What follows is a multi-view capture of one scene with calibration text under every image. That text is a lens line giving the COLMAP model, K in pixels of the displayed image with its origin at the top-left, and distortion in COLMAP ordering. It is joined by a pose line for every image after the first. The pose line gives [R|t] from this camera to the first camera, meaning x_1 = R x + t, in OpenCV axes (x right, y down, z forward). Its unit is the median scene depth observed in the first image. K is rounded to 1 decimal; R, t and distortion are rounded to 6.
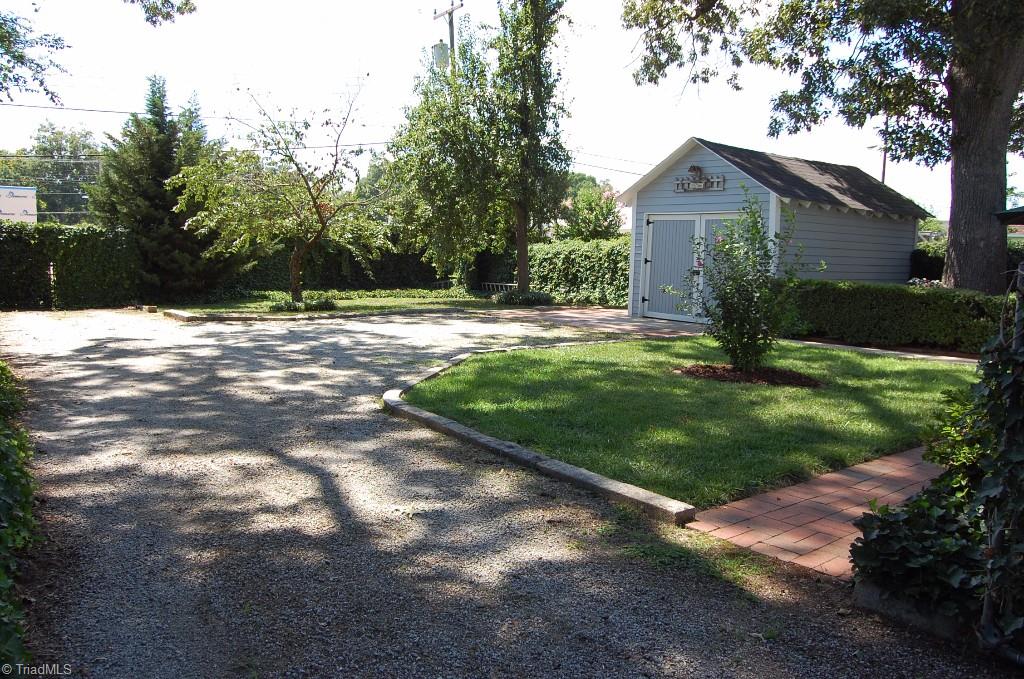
lens RADIAL K [[805.5, 0, 512.0], [0, 805.5, 339.5], [0, 0, 1]] dist [-0.080492, 0.005029]
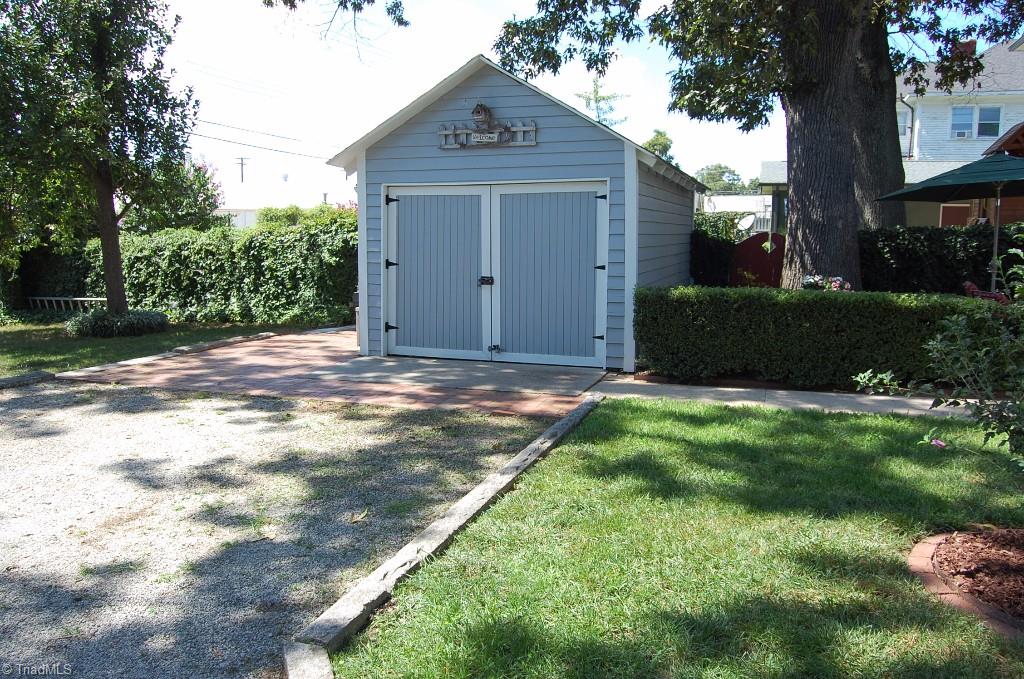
lens RADIAL K [[805.5, 0, 512.0], [0, 805.5, 339.5], [0, 0, 1]] dist [-0.080492, 0.005029]
pose [[0.842848, -0.095121, 0.529678, -0.080270], [0.080653, 0.995466, 0.050429, -0.063641], [-0.532073, 0.000216, 0.846698, 0.436226]]
